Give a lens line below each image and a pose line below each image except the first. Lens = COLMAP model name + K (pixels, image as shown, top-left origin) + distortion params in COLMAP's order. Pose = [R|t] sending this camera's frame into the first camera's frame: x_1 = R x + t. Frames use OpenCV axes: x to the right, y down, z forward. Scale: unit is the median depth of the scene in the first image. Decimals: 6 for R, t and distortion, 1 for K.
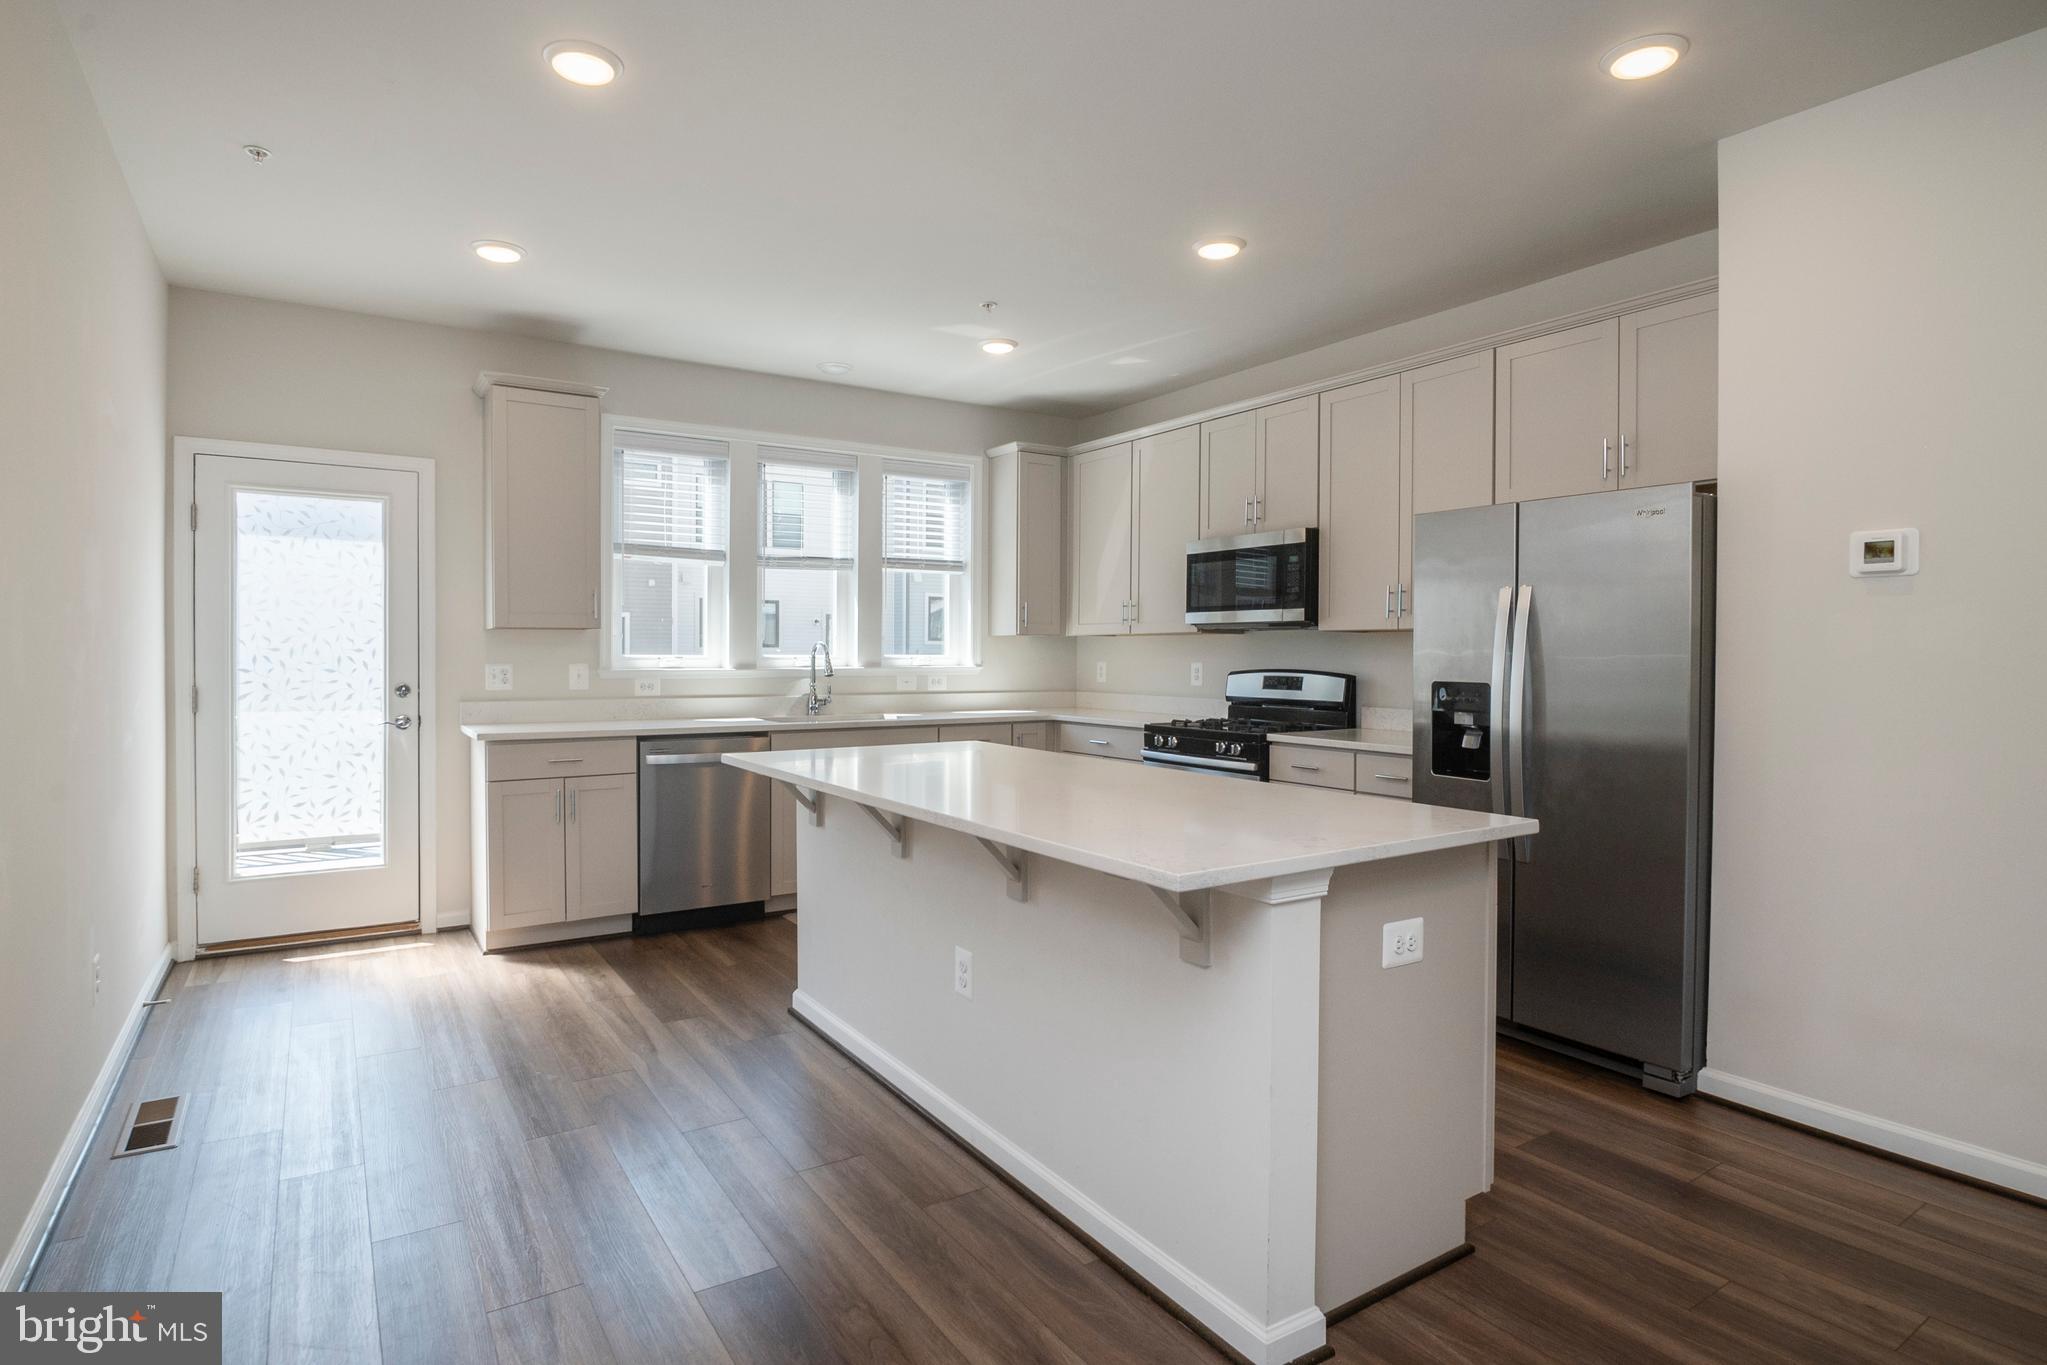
lens RADIAL K [[1071.5, 0, 1024.5], [0, 1071.5, 660.4], [0, 0, 1]] dist [-0.000446, -0.000277]
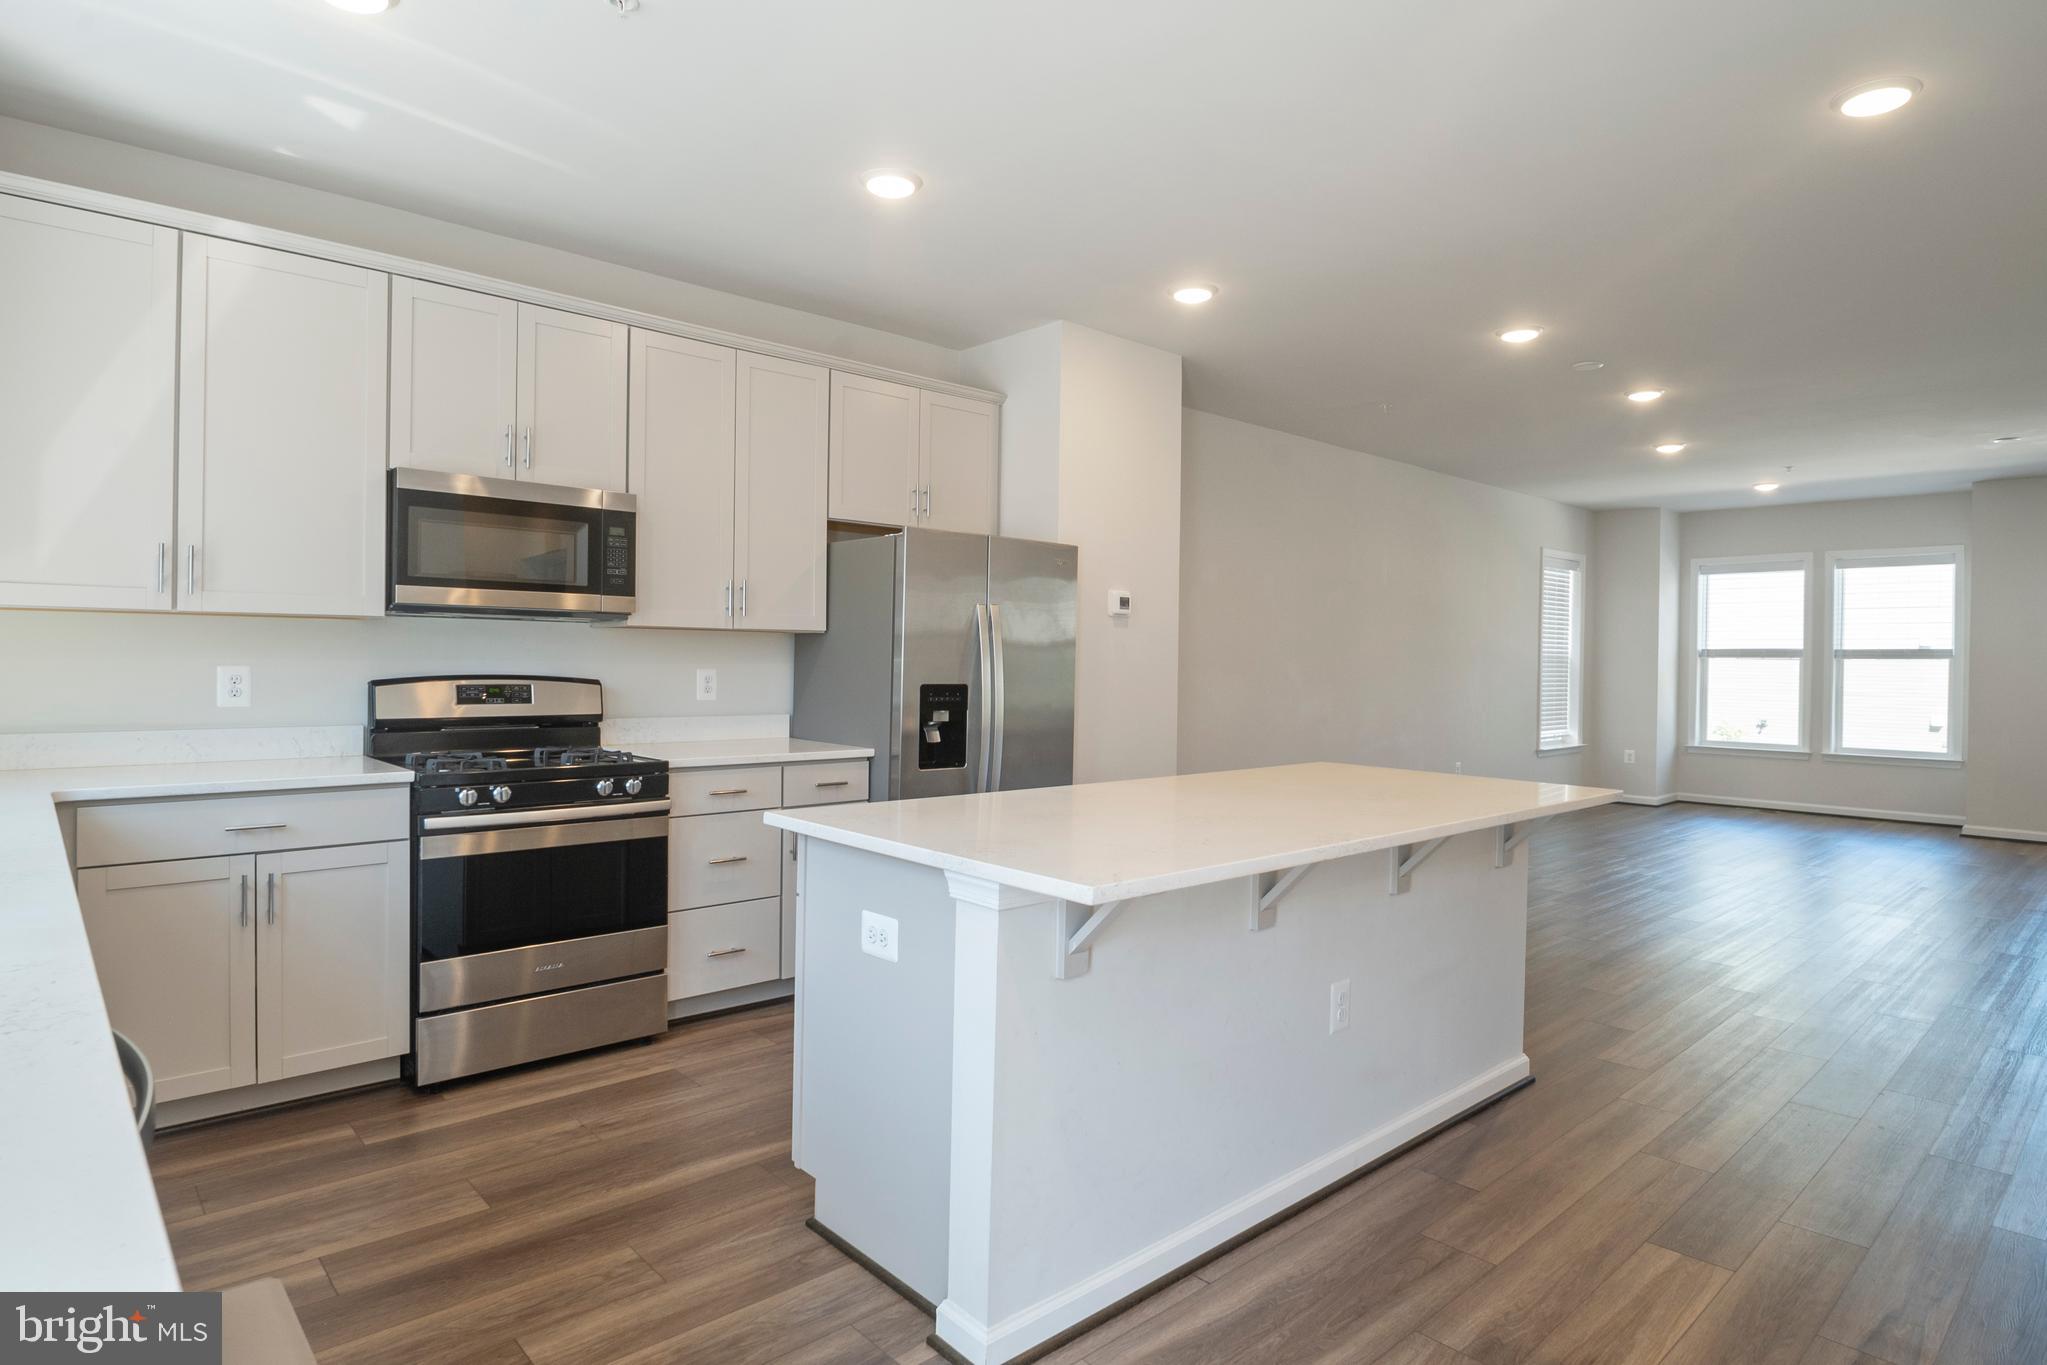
lens RADIAL K [[1071.5, 0, 1024.5], [0, 1071.5, 660.4], [0, 0, 1]] dist [-0.000446, -0.000277]
pose [[-0.141477, -0.008794, 0.989902, -0.554445], [-0.008154, 0.999937, 0.007718, -0.010582], [-0.989908, -0.006979, -0.141540, 0.822407]]
